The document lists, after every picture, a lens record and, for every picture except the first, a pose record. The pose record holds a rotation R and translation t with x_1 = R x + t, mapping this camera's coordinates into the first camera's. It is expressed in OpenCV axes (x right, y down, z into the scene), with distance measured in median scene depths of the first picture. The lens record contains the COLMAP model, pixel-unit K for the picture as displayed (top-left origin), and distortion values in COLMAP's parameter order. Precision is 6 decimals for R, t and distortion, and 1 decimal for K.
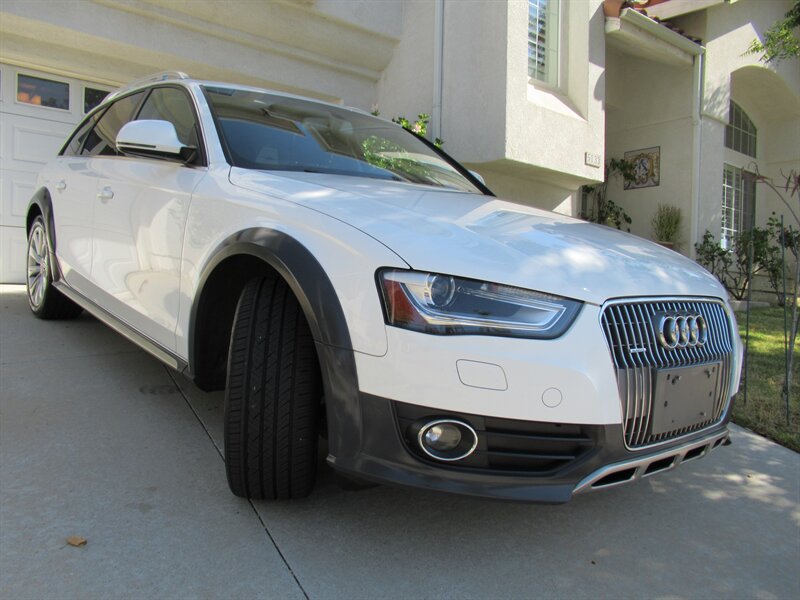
lens RADIAL K [[650.4, 0, 400.0], [0, 650.4, 300.0], [0, 0, 1]] dist [-0.033749, -0.001781]
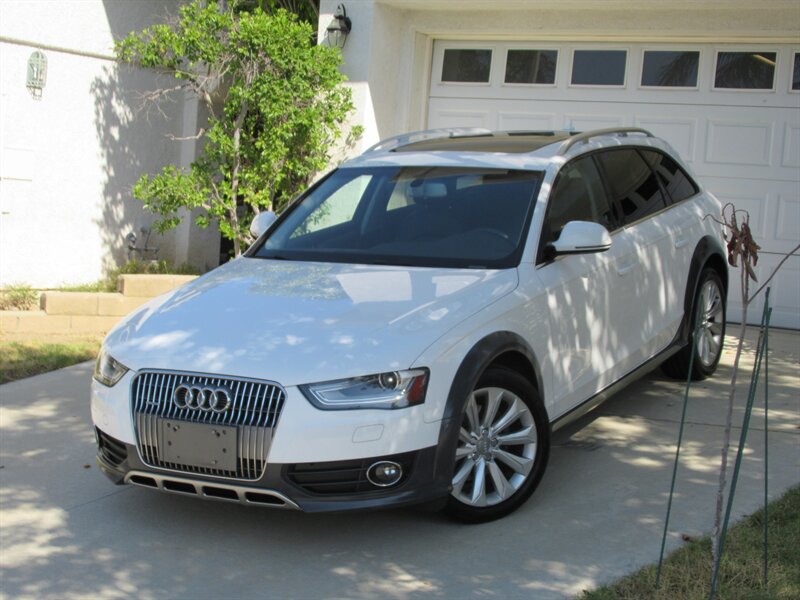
lens RADIAL K [[1440.2, 0, 400.0], [0, 1440.2, 300.0], [0, 0, 1]] dist [-0.020750, -0.017406]
pose [[0.358862, 0.062566, -0.931292, 3.657690], [-0.060755, 0.997201, 0.043582, -0.347067], [0.931411, 0.040941, 0.361658, 0.265023]]
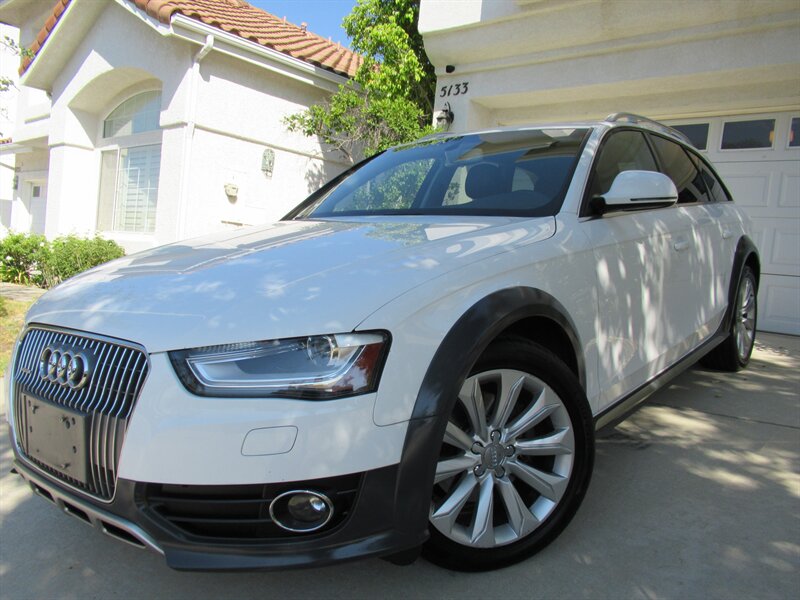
lens RADIAL K [[662.2, 0, 400.0], [0, 662.2, 300.0], [0, 0, 1]] dist [-0.043434, 0.087742]
pose [[0.194672, 0.039116, -0.980088, 1.542728], [-0.089223, 0.995768, 0.022020, -0.121066], [0.976802, 0.083159, 0.197339, 1.337141]]
